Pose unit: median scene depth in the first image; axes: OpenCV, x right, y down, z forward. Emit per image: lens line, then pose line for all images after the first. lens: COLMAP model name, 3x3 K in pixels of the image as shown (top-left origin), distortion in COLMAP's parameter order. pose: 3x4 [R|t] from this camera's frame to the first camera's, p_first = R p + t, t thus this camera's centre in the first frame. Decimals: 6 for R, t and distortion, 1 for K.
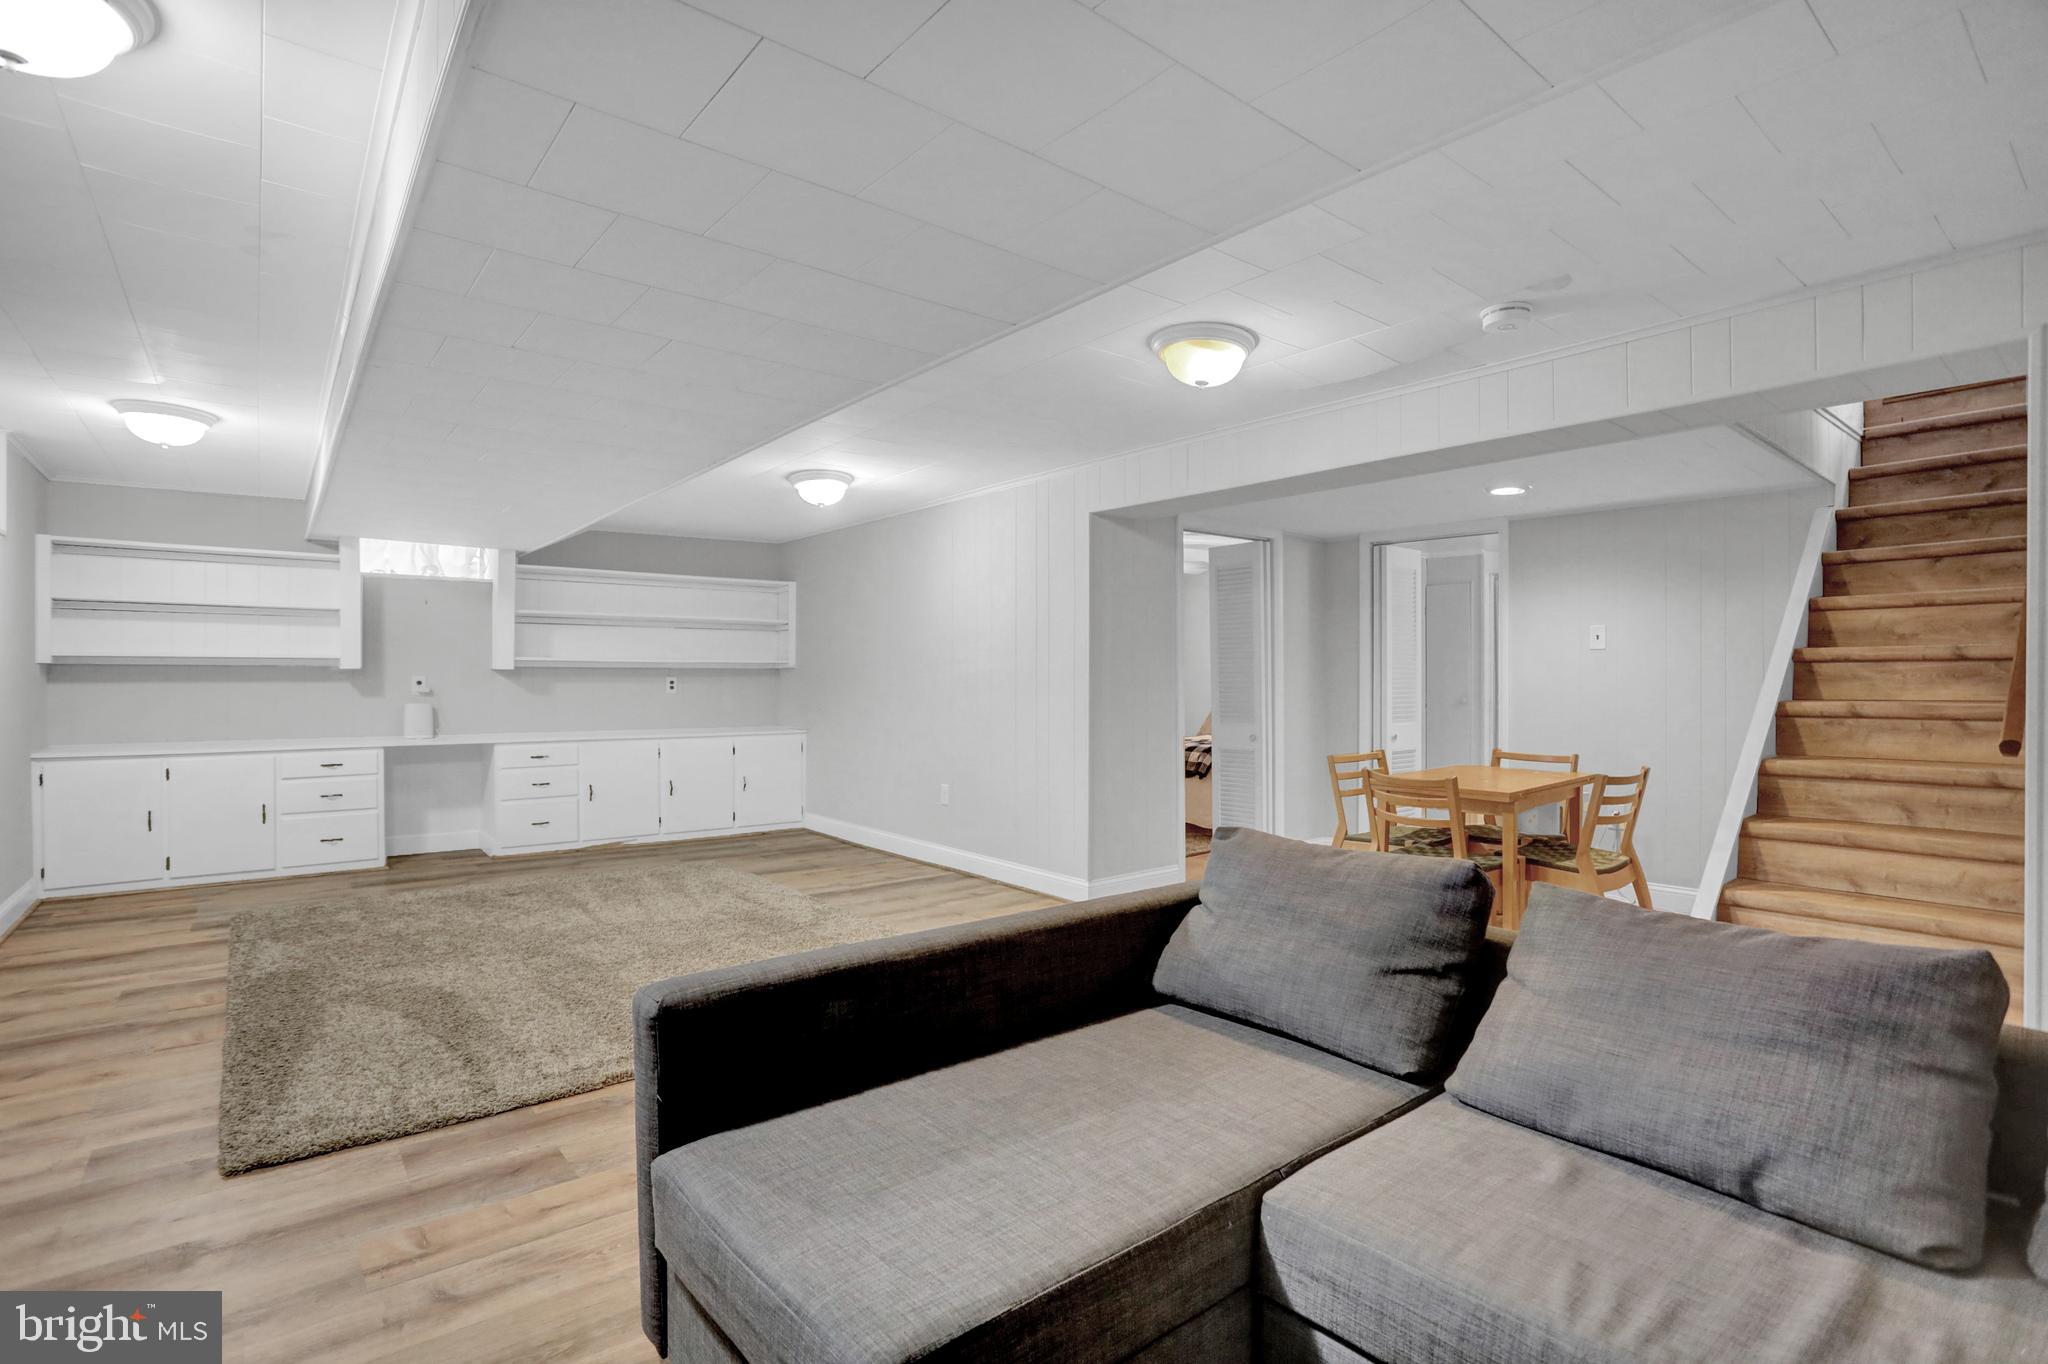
lens RADIAL K [[988.4, 0, 1028.9], [0, 988.4, 680.3], [0, 0, 1]] dist [-0.078942, 0.038859]
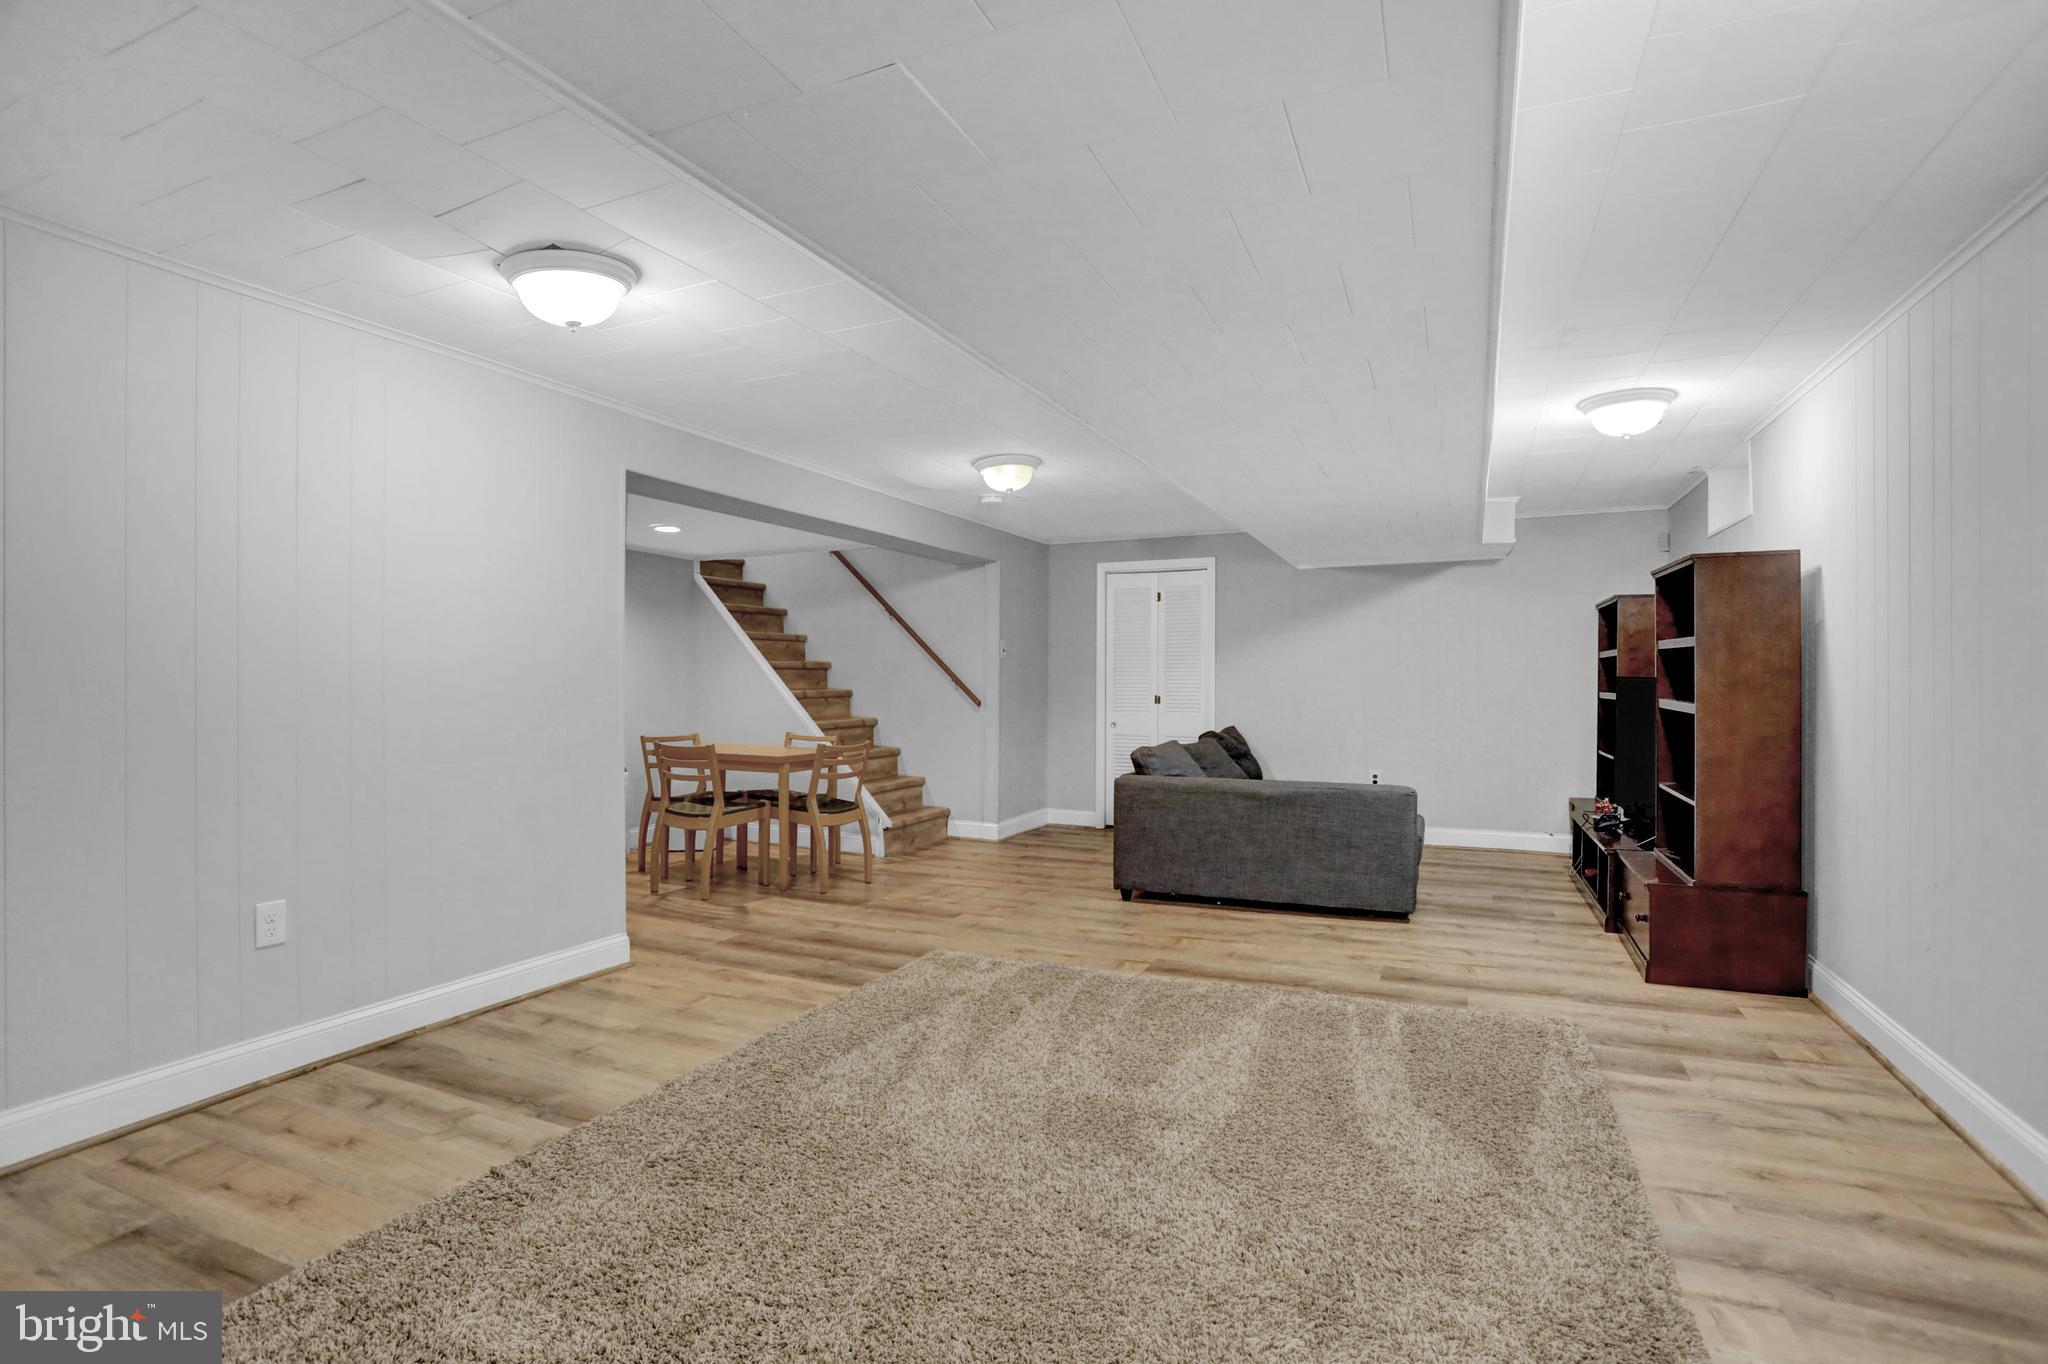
lens RADIAL K [[988.4, 0, 1028.9], [0, 988.4, 680.3], [0, 0, 1]] dist [-0.078942, 0.038859]
pose [[-0.452422, -0.000046, 0.891804, -1.057193], [0.000439, 1.000000, 0.000274, 0.002159], [-0.891804, 0.000516, -0.452421, 1.432194]]
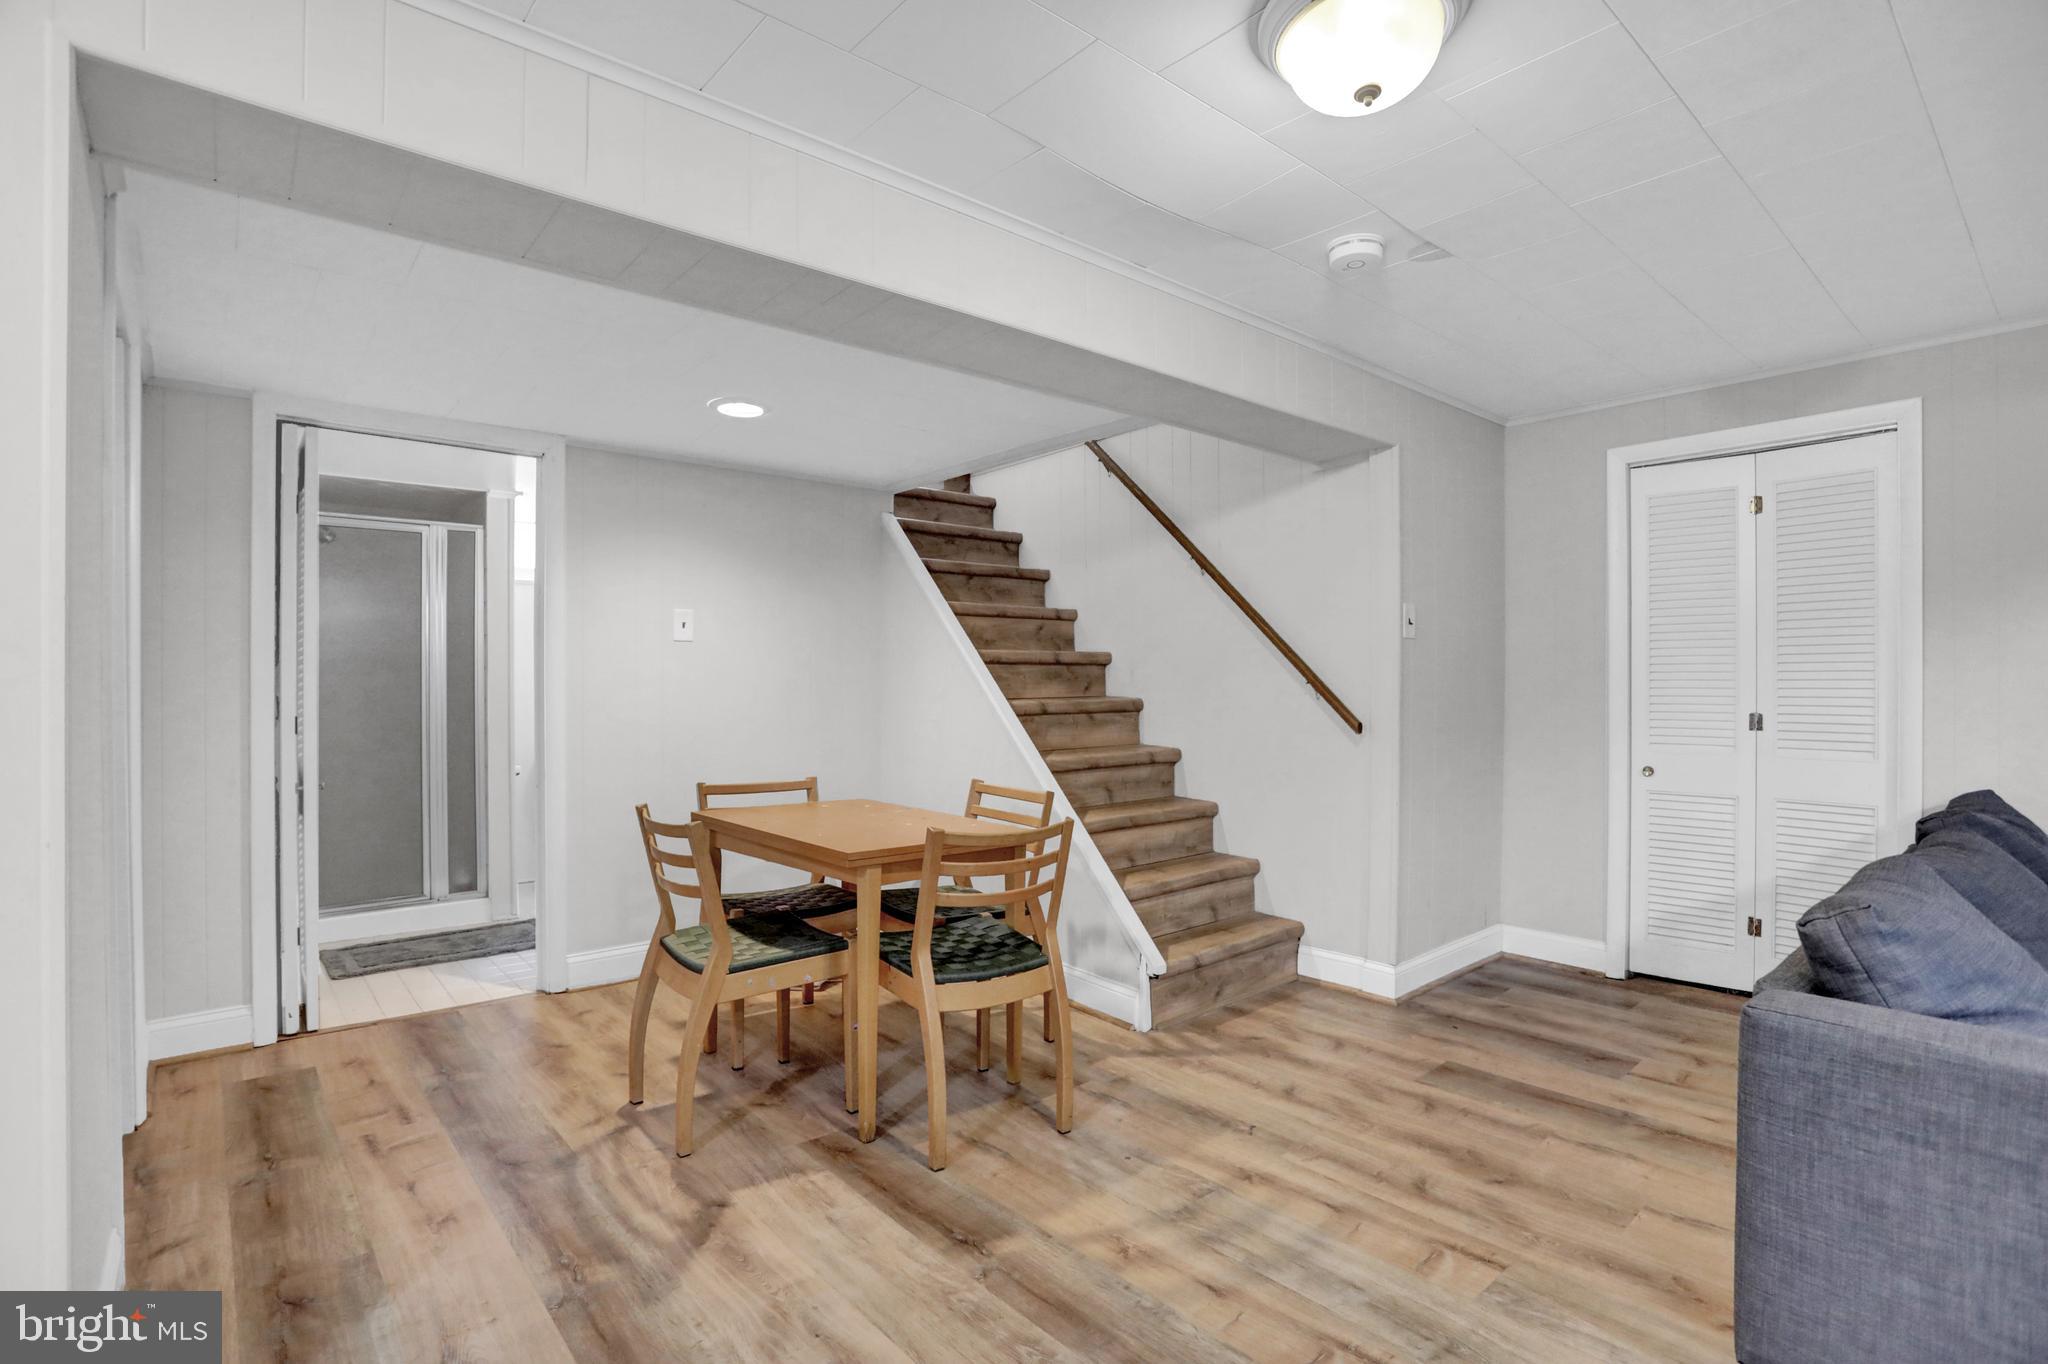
lens RADIAL K [[988.4, 0, 1028.9], [0, 988.4, 680.3], [0, 0, 1]] dist [-0.078942, 0.038859]
pose [[-0.033449, 0.002089, 0.999438, -0.264770], [0.002849, 0.999994, -0.001995, 0.001662], [-0.999436, 0.002781, -0.033454, 1.011163]]
